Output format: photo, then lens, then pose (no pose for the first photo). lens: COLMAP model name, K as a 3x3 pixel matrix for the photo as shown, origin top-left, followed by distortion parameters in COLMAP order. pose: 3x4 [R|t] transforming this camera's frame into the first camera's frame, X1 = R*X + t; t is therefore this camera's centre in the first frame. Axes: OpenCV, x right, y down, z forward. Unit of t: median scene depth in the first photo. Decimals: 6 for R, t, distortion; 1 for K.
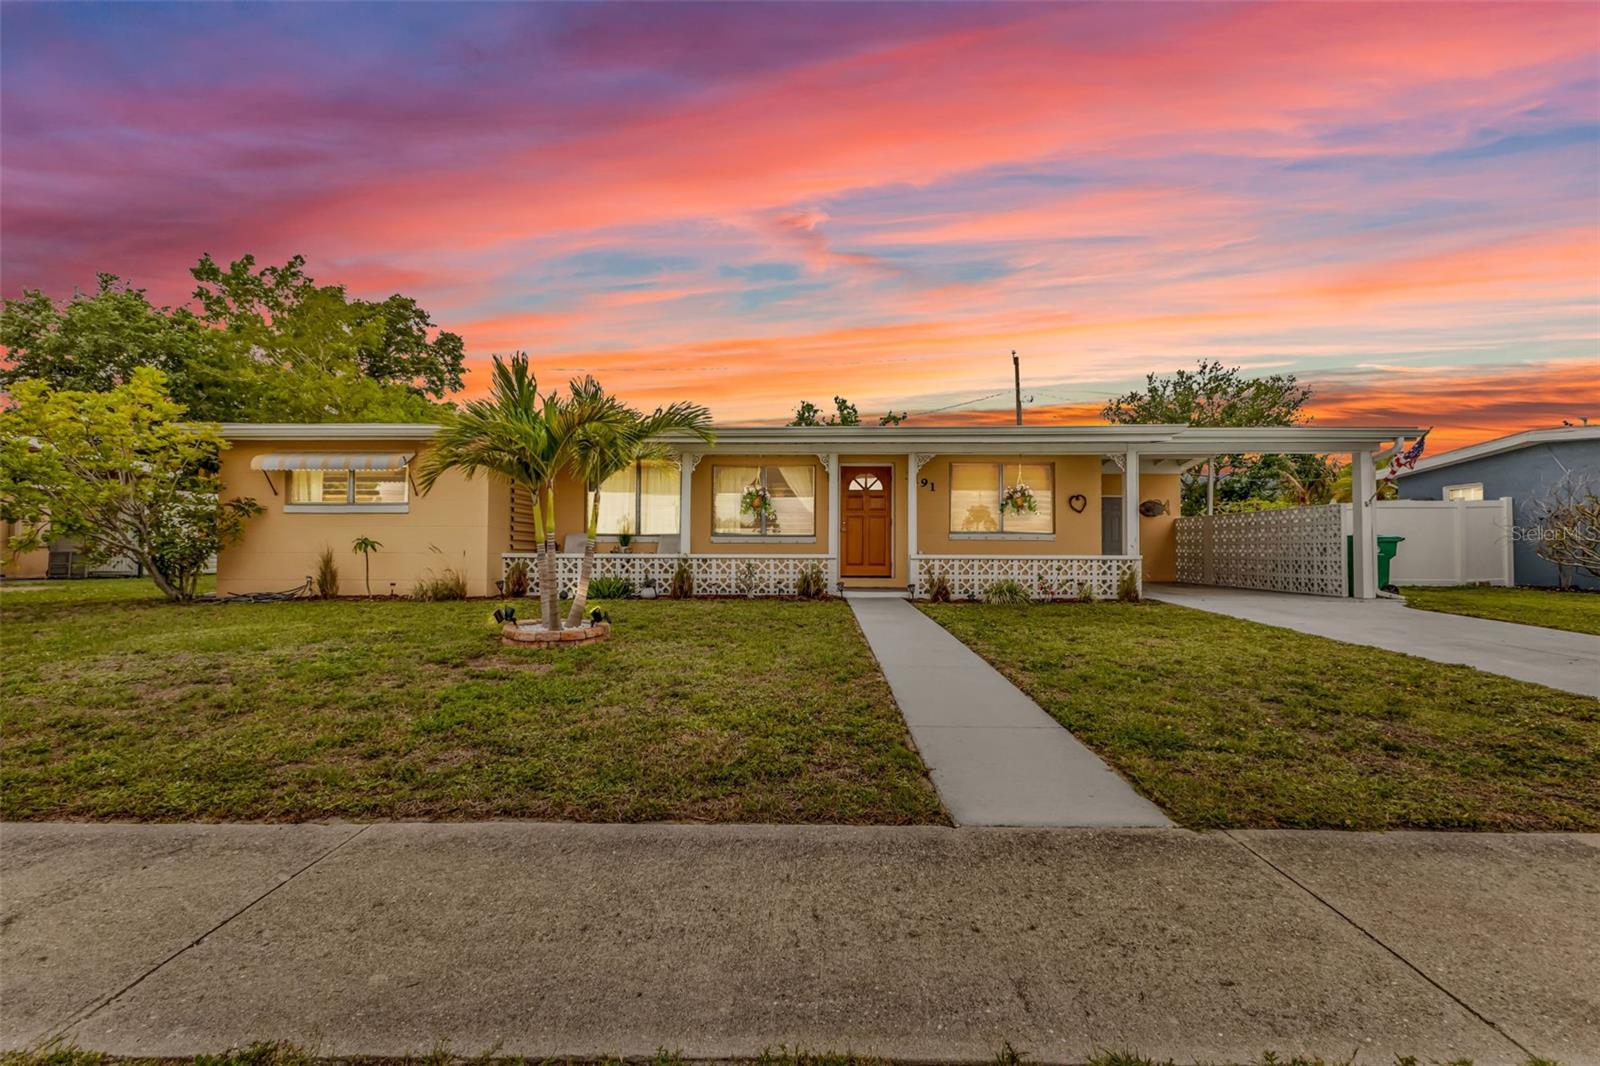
lens RADIAL K [[740.3, 0, 781.1], [0, 740.3, 529.2], [0, 0, 1]] dist [0.025578, -0.000371]
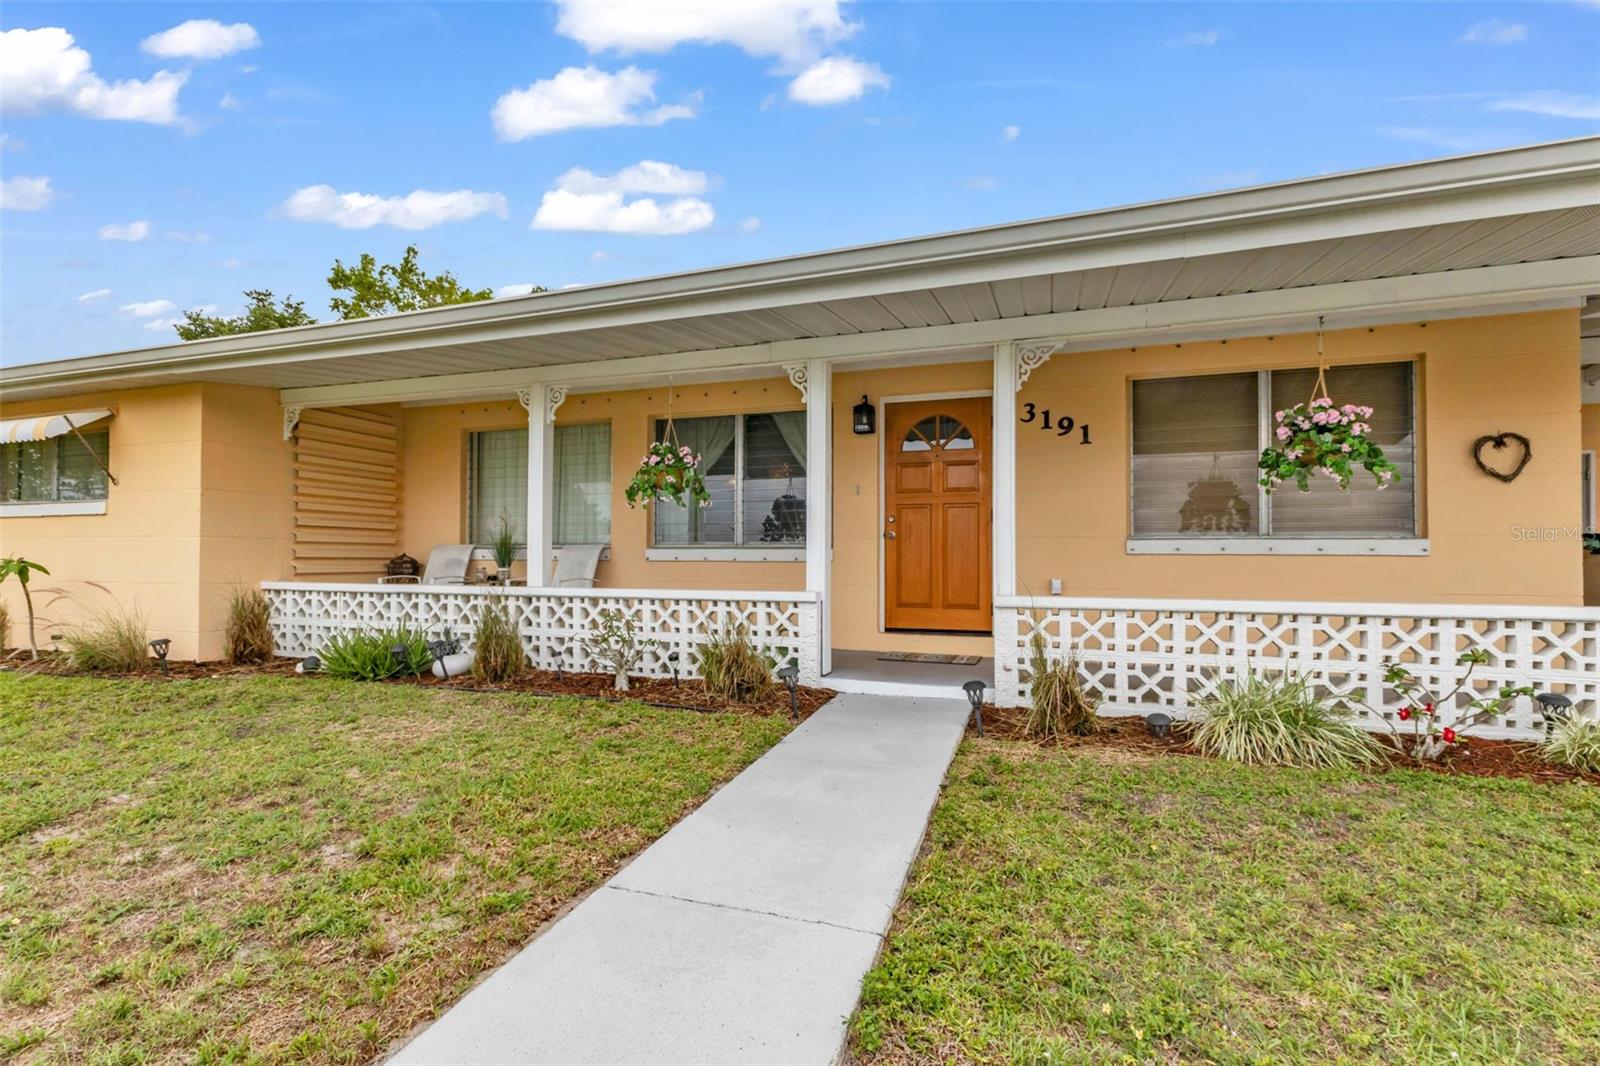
lens RADIAL K [[693.6, 0, 803.9], [0, 693.6, 538.0], [0, 0, 1]] dist [0.010840, -0.000870]
pose [[0.948323, -0.009565, -0.317162, 0.195890], [0.013063, 0.999875, 0.008902, -0.001373], [0.317038, -0.012585, 0.948329, 0.613031]]
